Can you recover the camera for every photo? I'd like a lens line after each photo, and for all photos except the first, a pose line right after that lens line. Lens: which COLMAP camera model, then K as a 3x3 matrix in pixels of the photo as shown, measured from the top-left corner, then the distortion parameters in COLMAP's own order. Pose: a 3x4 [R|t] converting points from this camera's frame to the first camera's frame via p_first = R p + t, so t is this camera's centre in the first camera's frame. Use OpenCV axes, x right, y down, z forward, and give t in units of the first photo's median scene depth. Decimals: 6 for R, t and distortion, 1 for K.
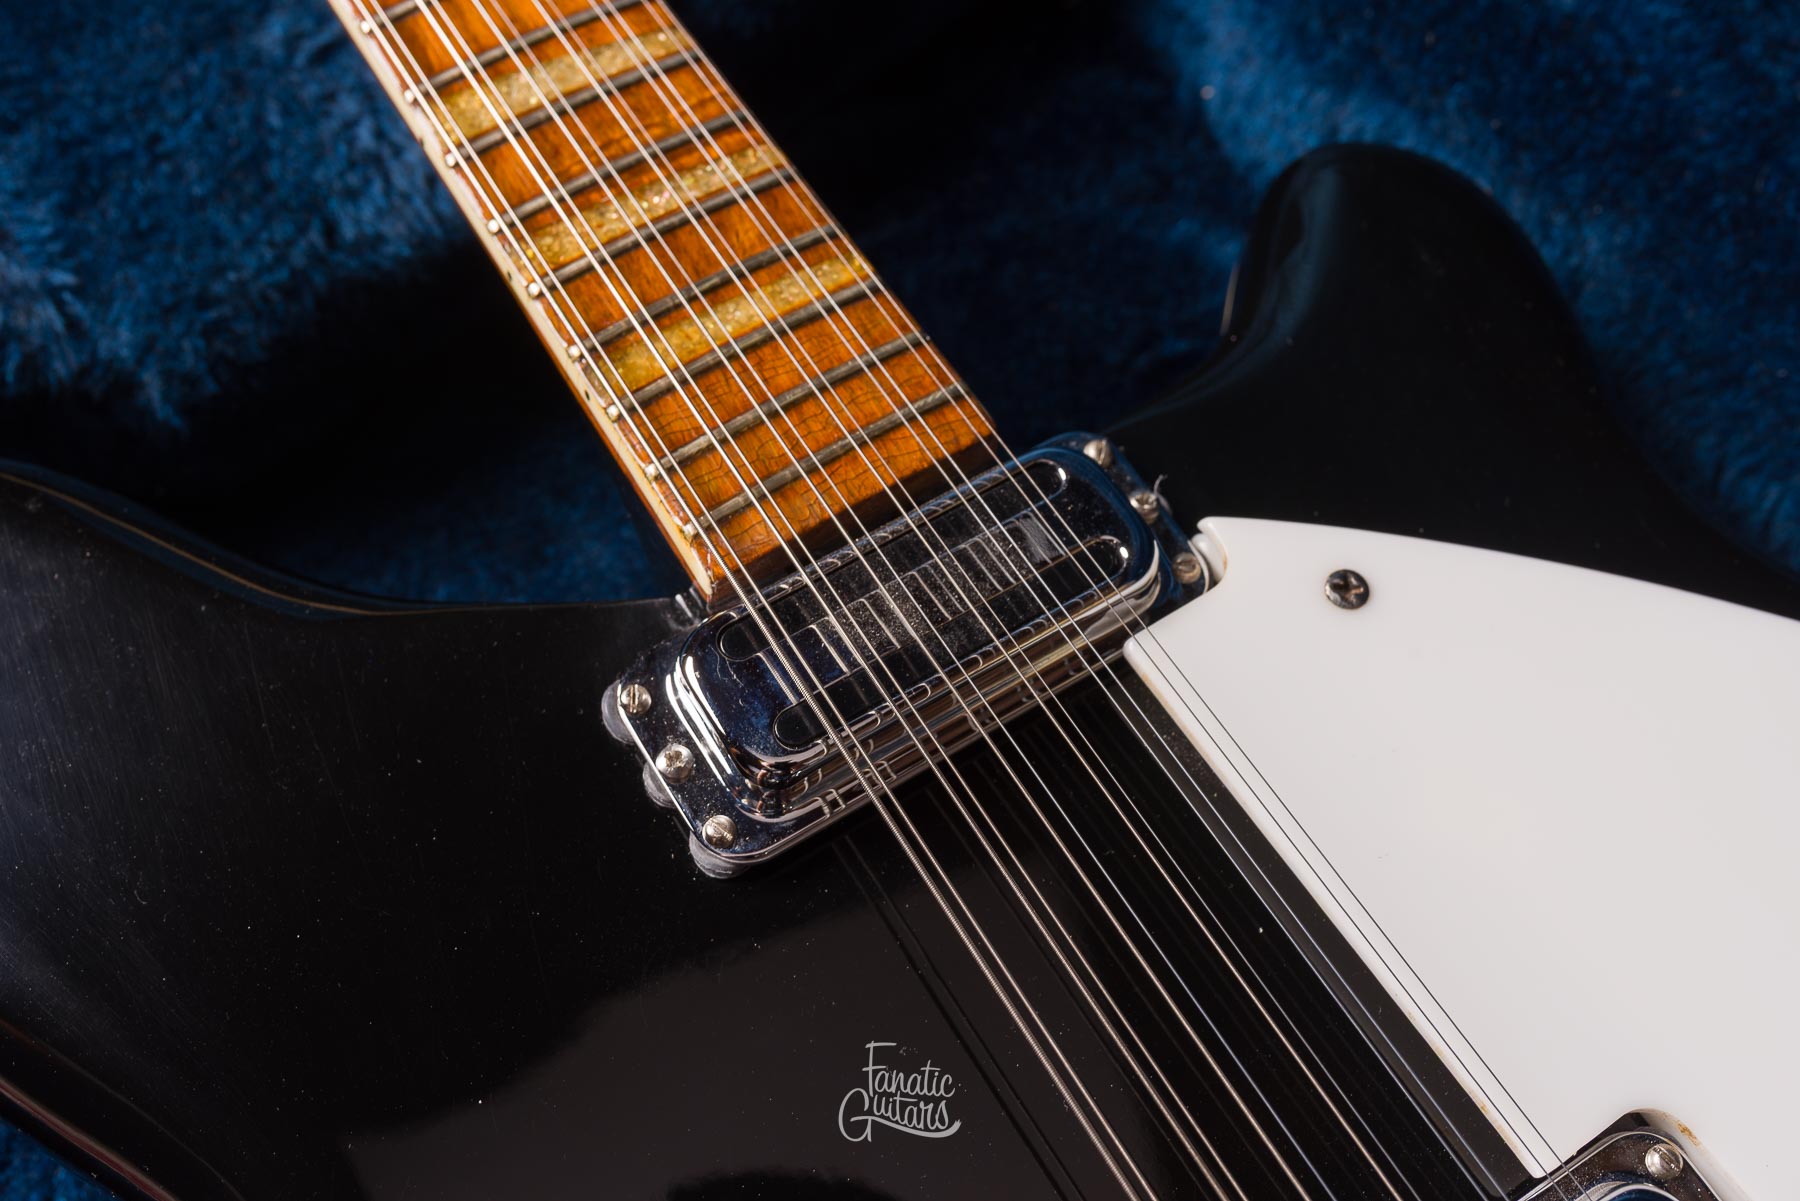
lens RADIAL K [[1820.2, 0, 902.2], [0, 1820.2, 597.6], [0, 0, 1]] dist [0.004548, -0.004108]
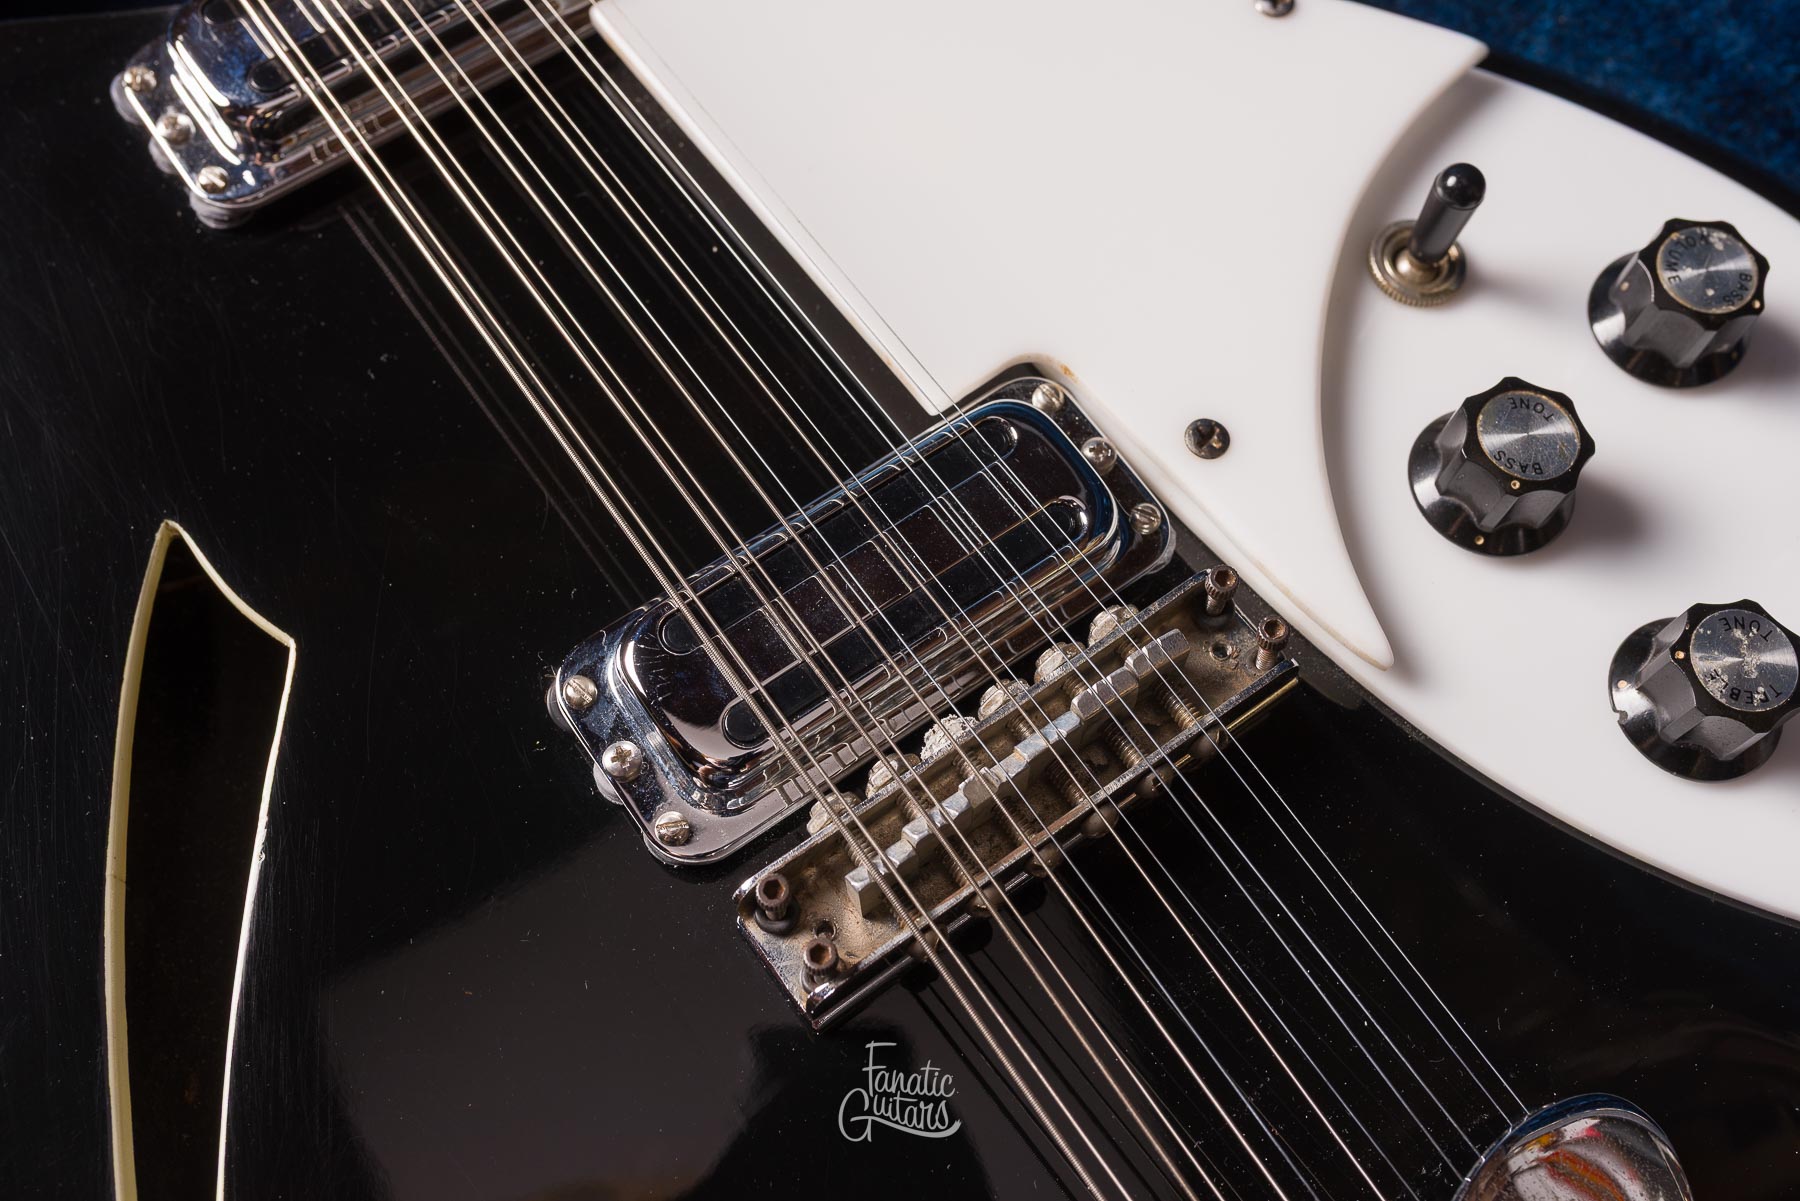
lens RADIAL K [[1843.3, 0, 895.5], [0, 1843.3, 605.0], [0, 0, 1]] dist [0.002093, -0.005233]
pose [[0.997898, -0.062746, 0.016232, 0.245078], [0.061417, 0.995485, 0.072375, 0.288011], [-0.020700, -0.071226, 0.997245, -0.132104]]
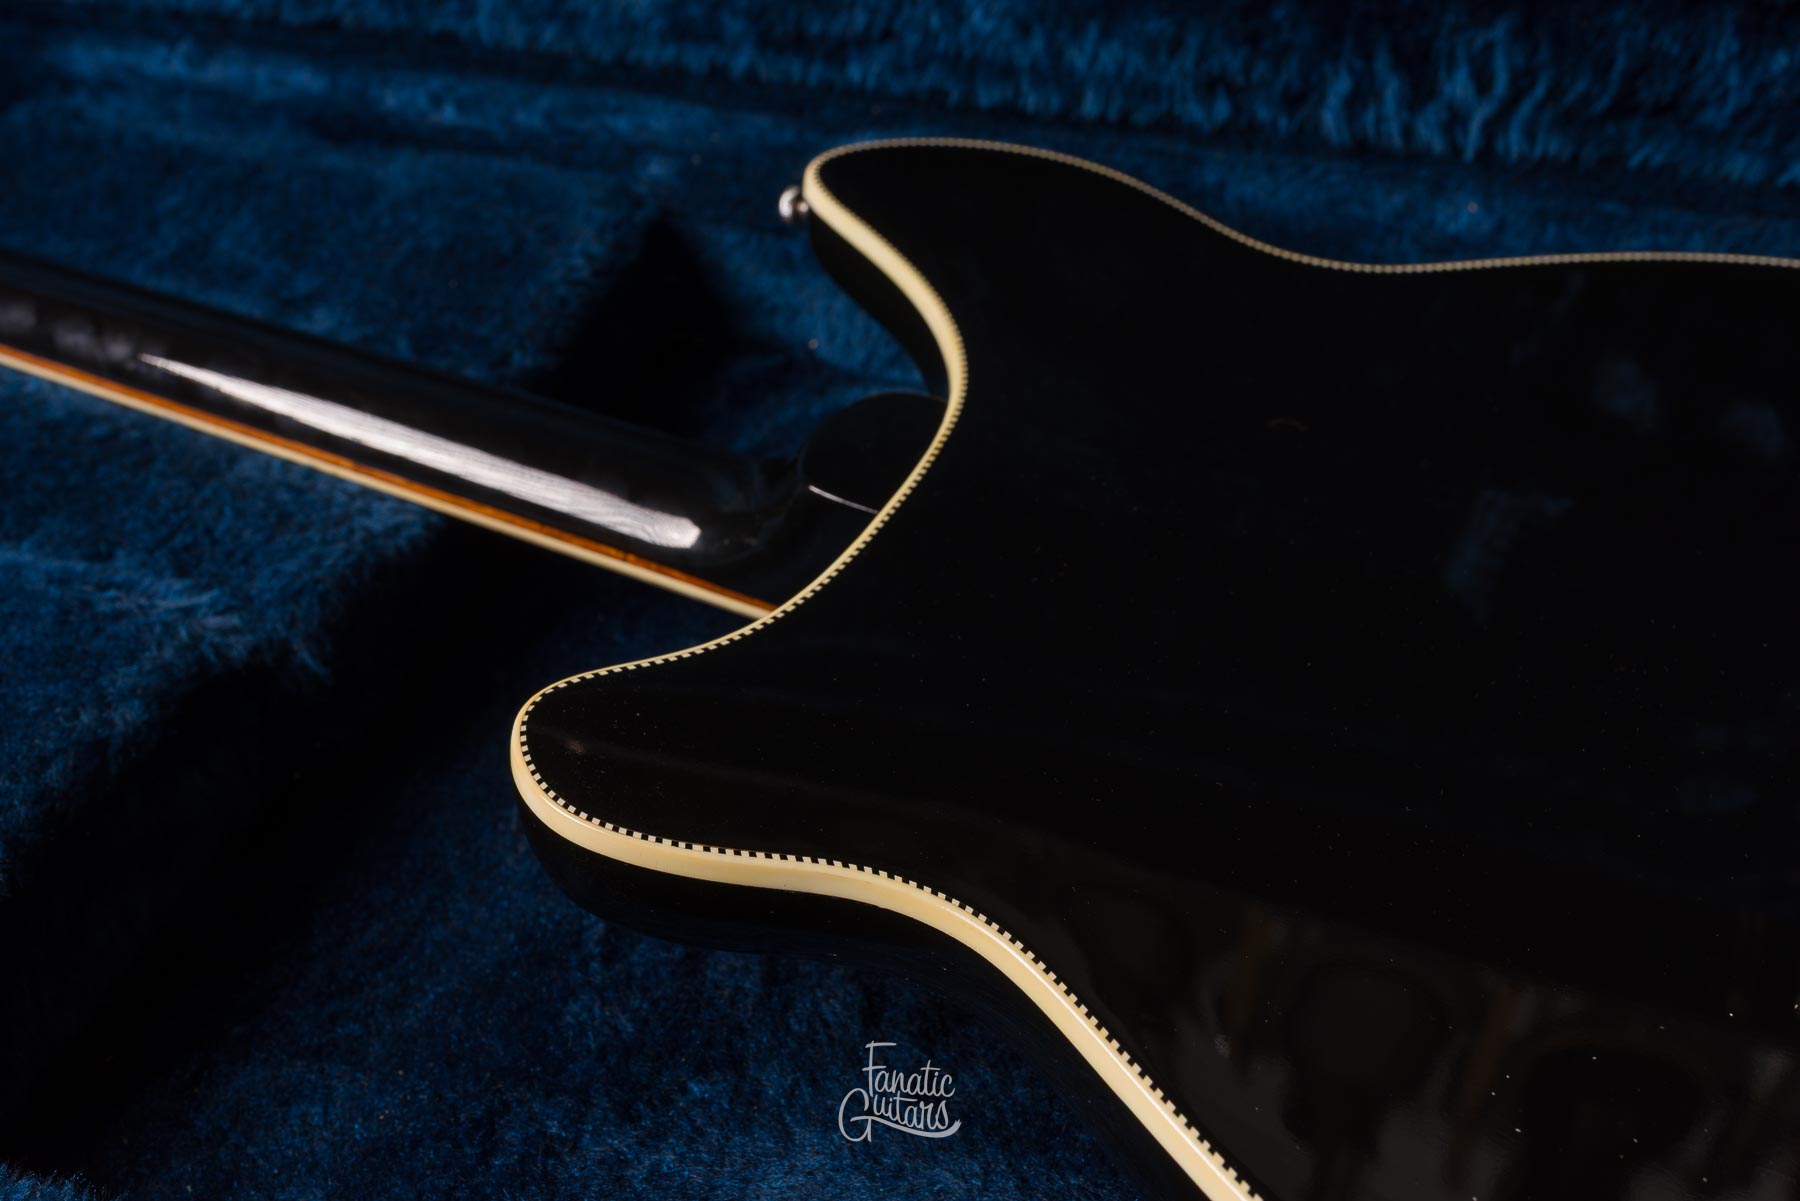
lens RADIAL K [[1805.6, 0, 897.5], [0, 1805.6, 592.8], [0, 0, 1]] dist [0.003036, 0.000914]
pose [[0.833779, -0.374611, 0.405562, -0.666173], [0.516466, 0.788851, -0.333133, 0.611772], [-0.195132, 0.487218, 0.851200, -0.281596]]
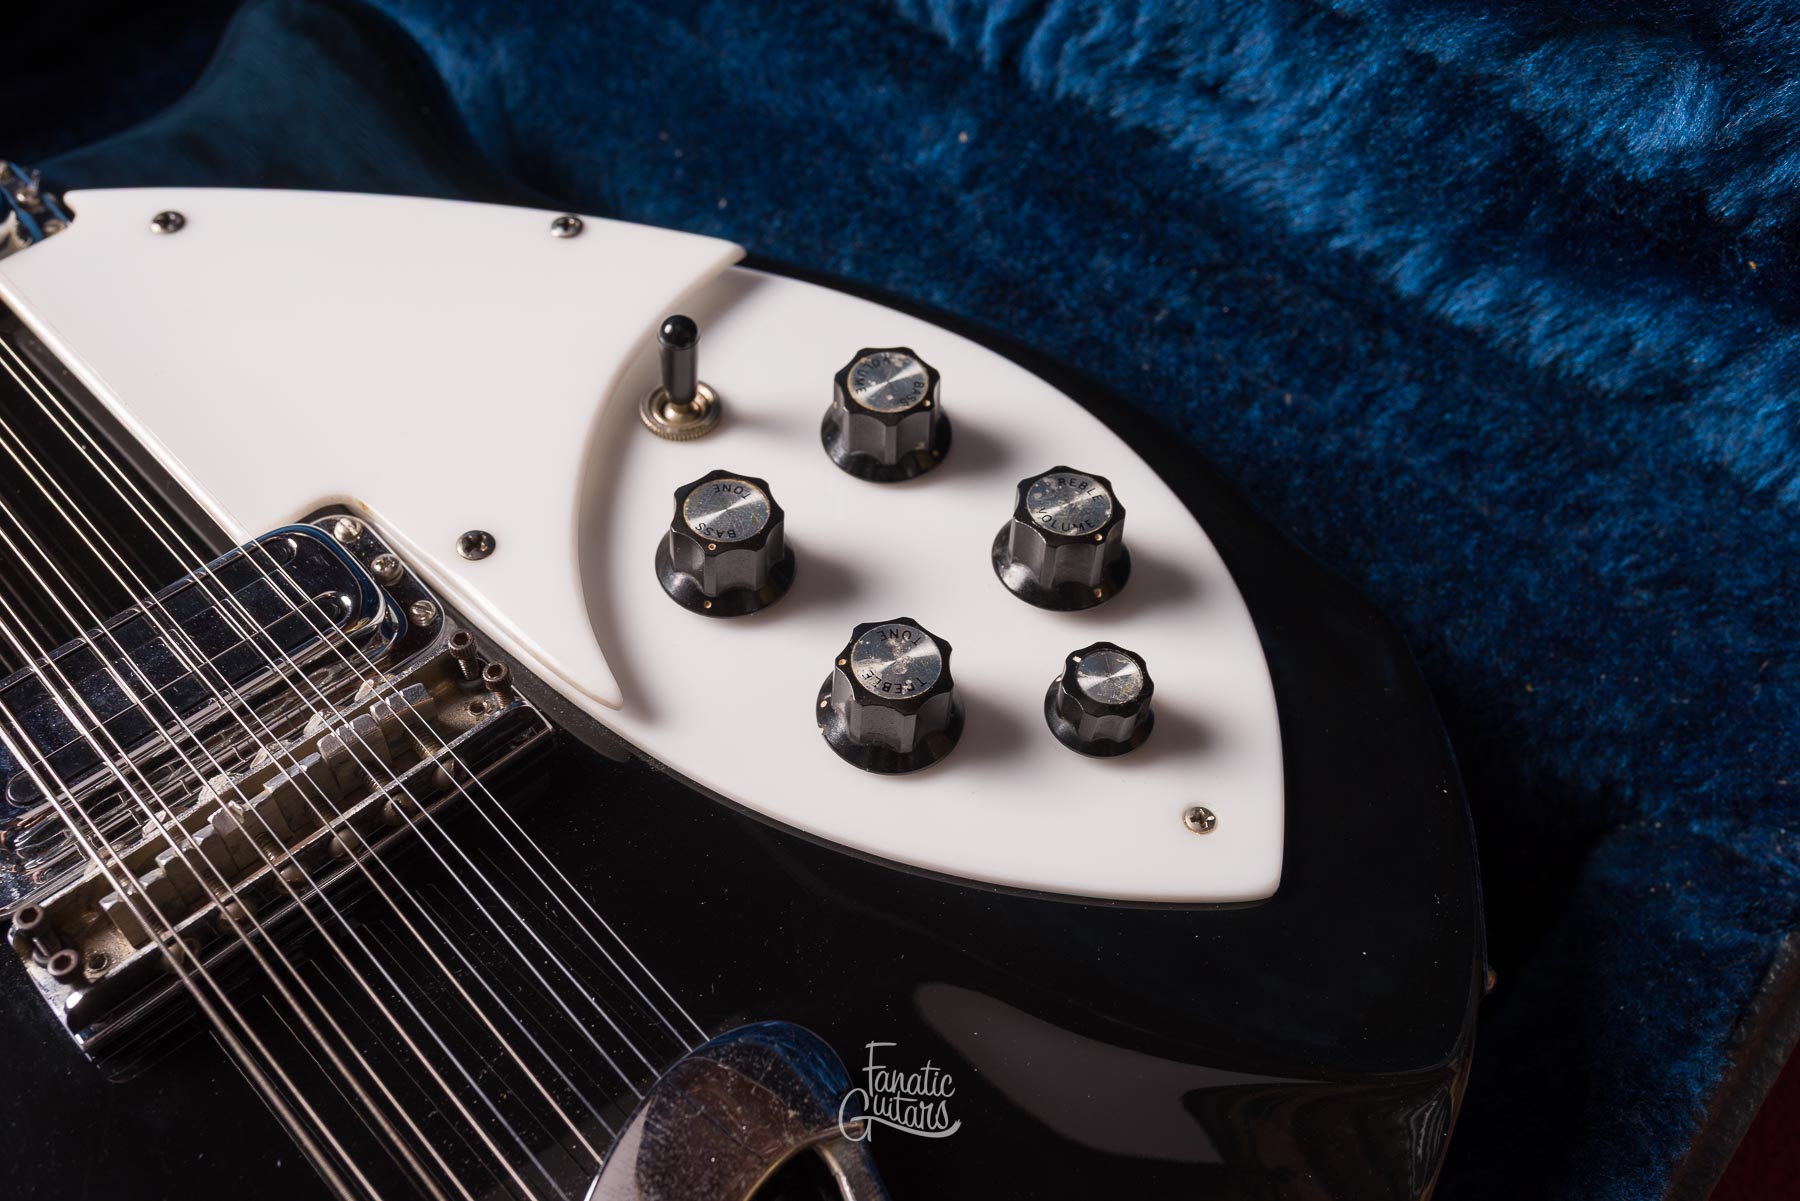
lens RADIAL K [[1820.2, 0, 902.2], [0, 1820.2, 597.6], [0, 0, 1]] dist [0.004548, -0.004108]
pose [[0.982542, -0.147483, 0.113404, 0.546031], [0.164342, 0.973748, -0.157500, 0.527018], [-0.087199, 0.173387, 0.980986, -0.291139]]
